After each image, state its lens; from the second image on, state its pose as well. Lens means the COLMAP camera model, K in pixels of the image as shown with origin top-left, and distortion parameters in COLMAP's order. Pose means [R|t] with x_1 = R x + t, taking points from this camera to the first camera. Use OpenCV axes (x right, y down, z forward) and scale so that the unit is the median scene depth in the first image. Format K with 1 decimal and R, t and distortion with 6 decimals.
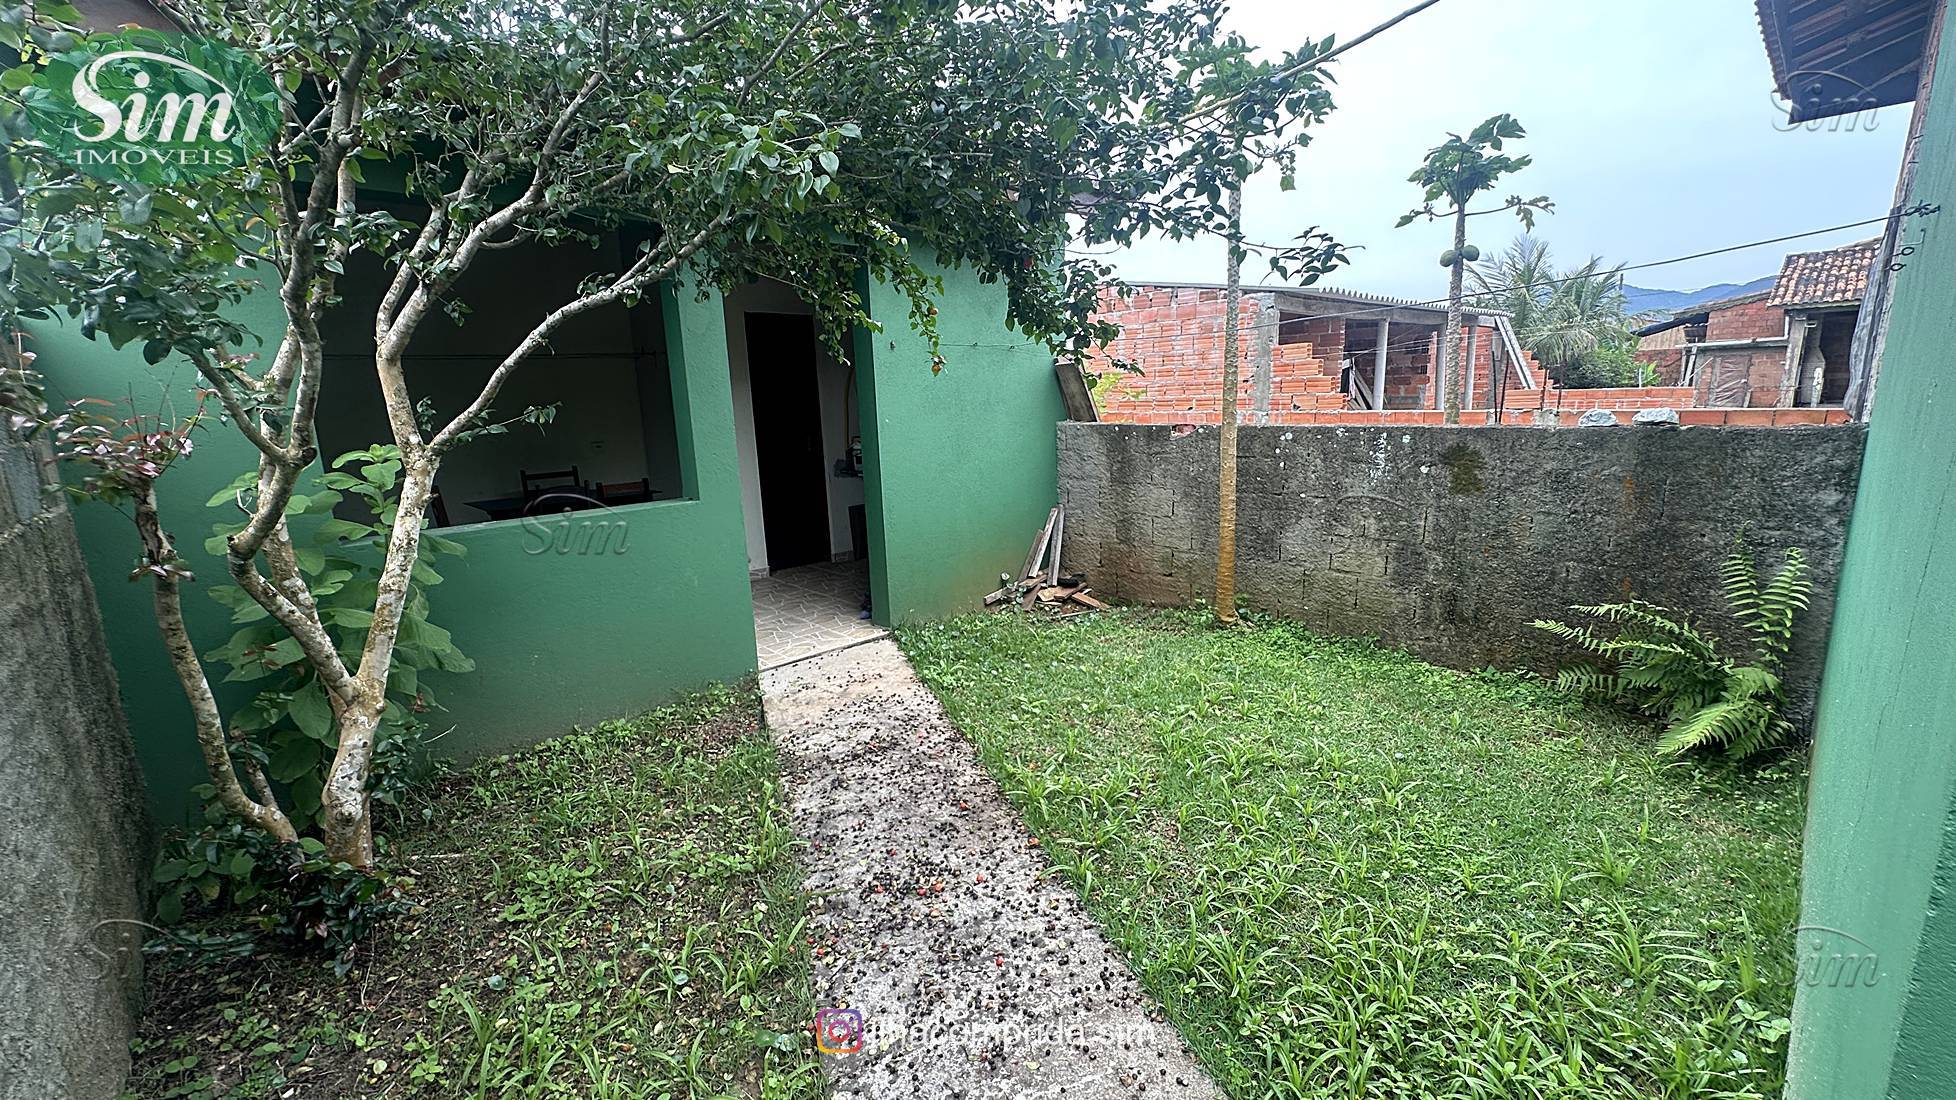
lens RADIAL K [[778.5, 0, 980.6], [0, 778.5, 551.2], [0, 0, 1]] dist [-0.003122, 0.000185]
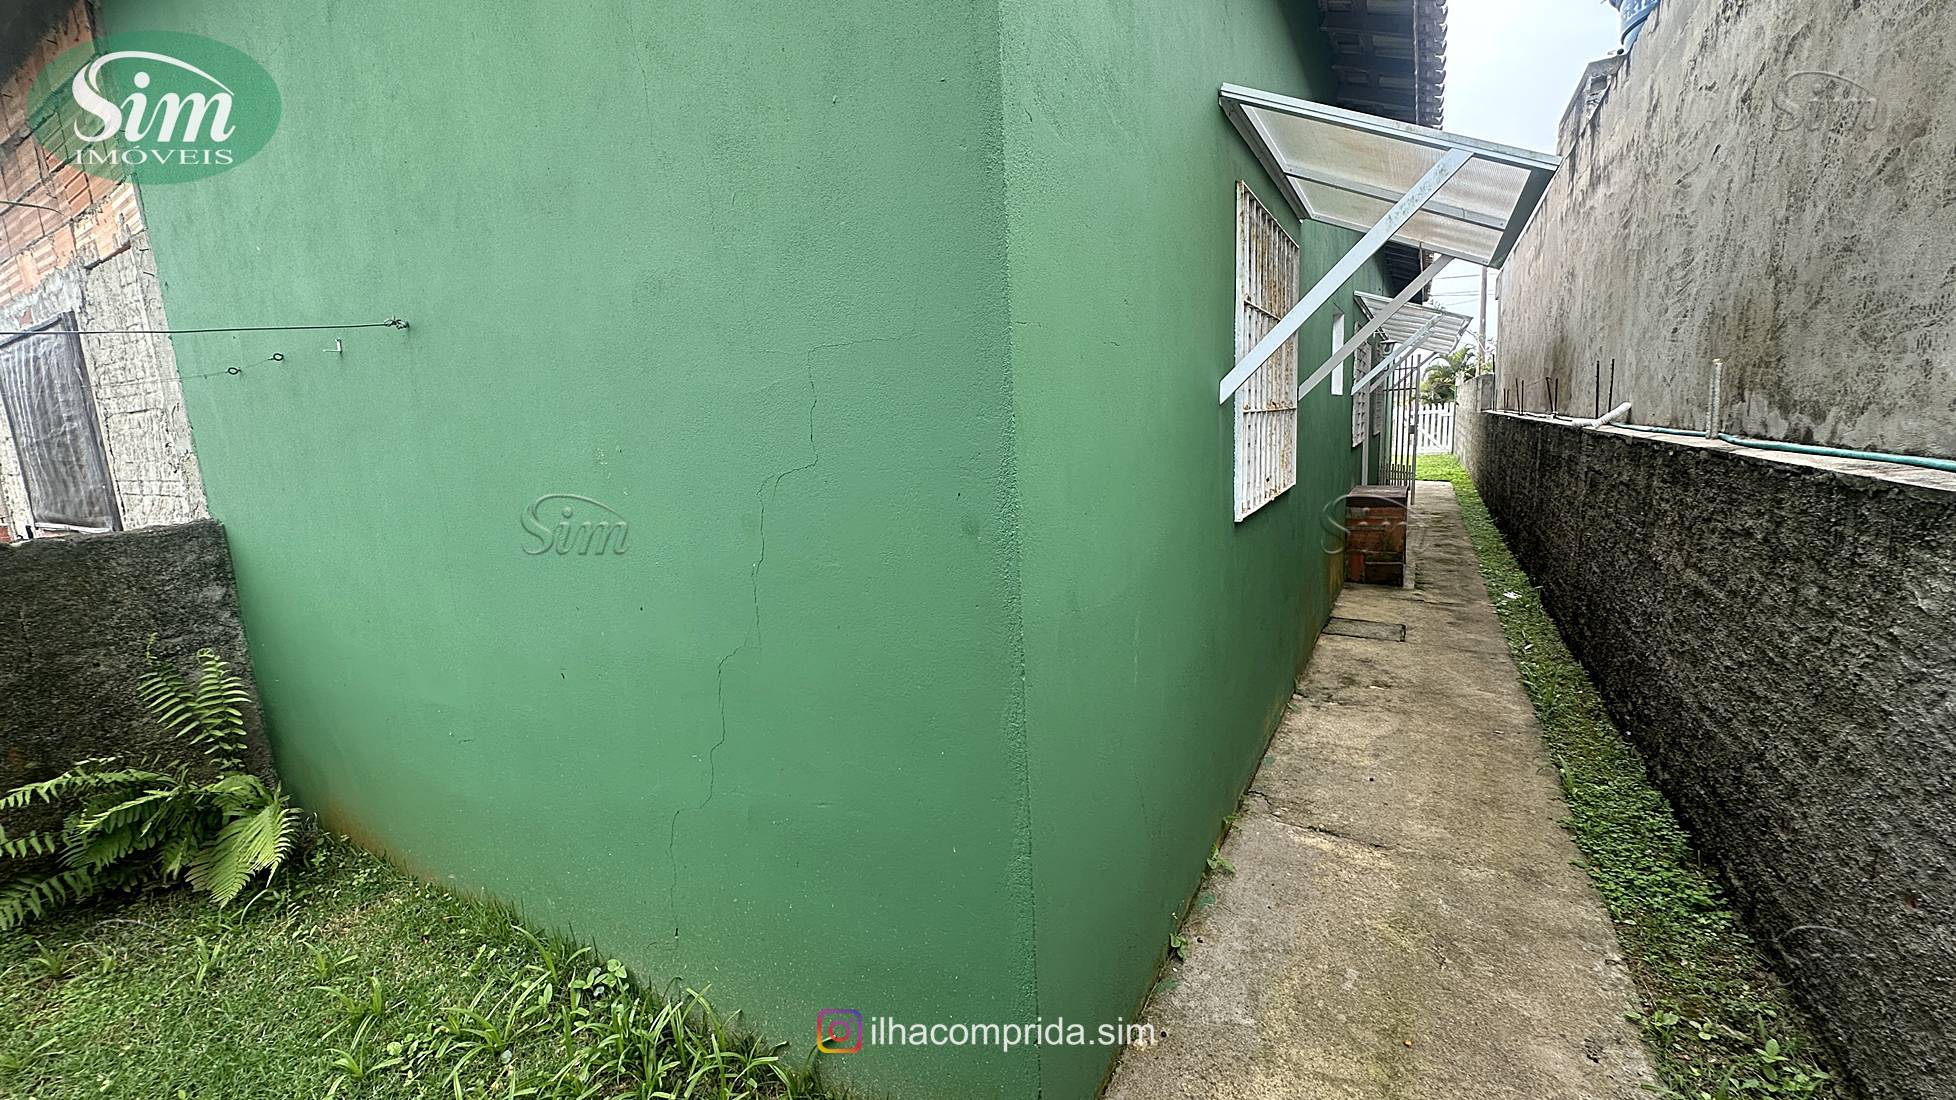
lens RADIAL K [[778.5, 0, 980.7], [0, 778.5, 549.9], [0, 0, 1]] dist [-0.003122, 0.000185]
pose [[-0.305236, -0.101423, 0.946860, -0.141923], [0.248122, 0.951497, 0.181906, -0.056717], [-0.919384, 0.290461, -0.265266, 0.328616]]
